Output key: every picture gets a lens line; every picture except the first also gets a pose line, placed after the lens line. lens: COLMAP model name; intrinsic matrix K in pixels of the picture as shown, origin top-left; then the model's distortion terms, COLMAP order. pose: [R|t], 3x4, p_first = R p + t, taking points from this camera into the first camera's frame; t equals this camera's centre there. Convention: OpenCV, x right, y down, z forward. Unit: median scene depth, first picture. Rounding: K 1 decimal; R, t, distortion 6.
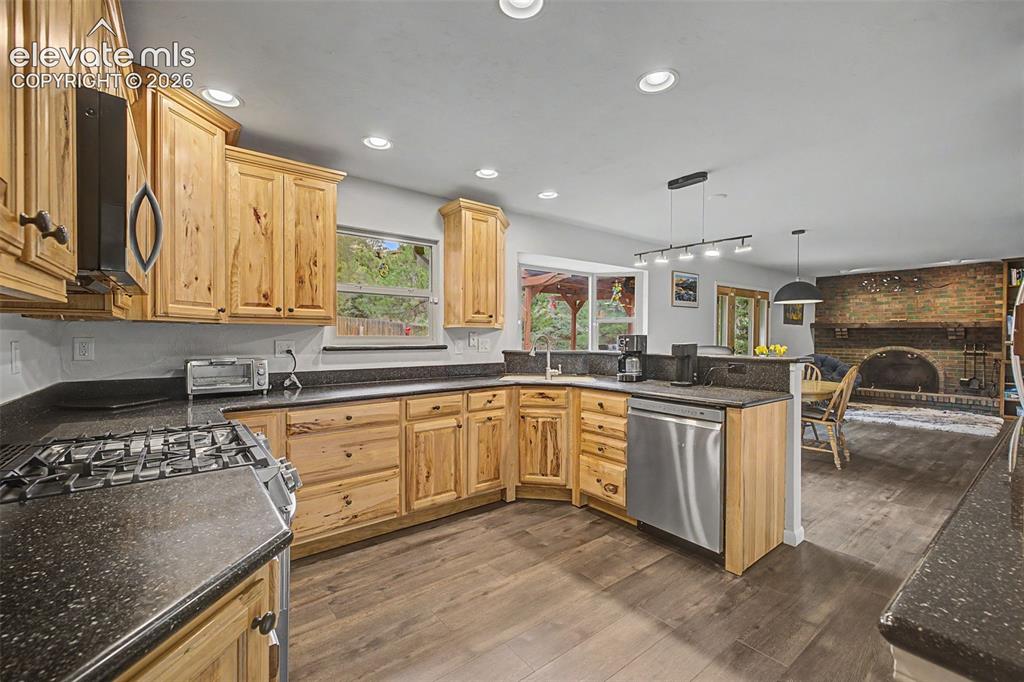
lens RADIAL K [[428.6, 0, 512.0], [0, 428.6, 341.0], [0, 0, 1]] dist [0.001148, 0.000143]
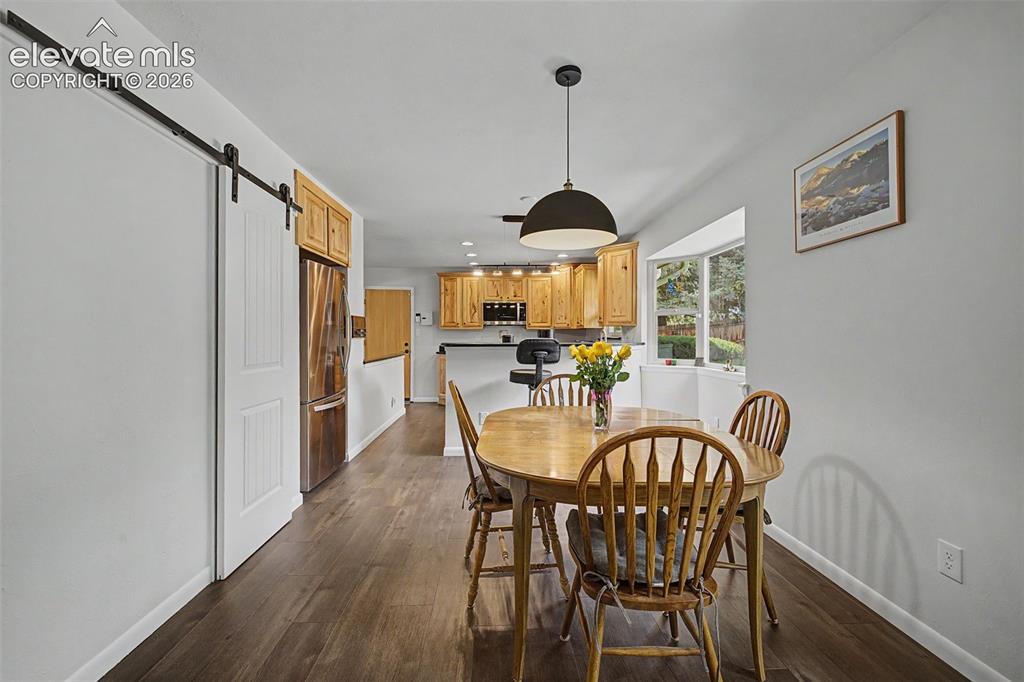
lens RADIAL K [[428.6, 0, 512.0], [0, 428.6, 341.0], [0, 0, 1]] dist [0.001148, 0.000143]
pose [[-0.575940, 0.001723, -0.817490, 1.469274], [-0.002995, 0.999987, 0.004218, 0.006893], [0.817487, 0.004878, -0.575927, 1.694636]]
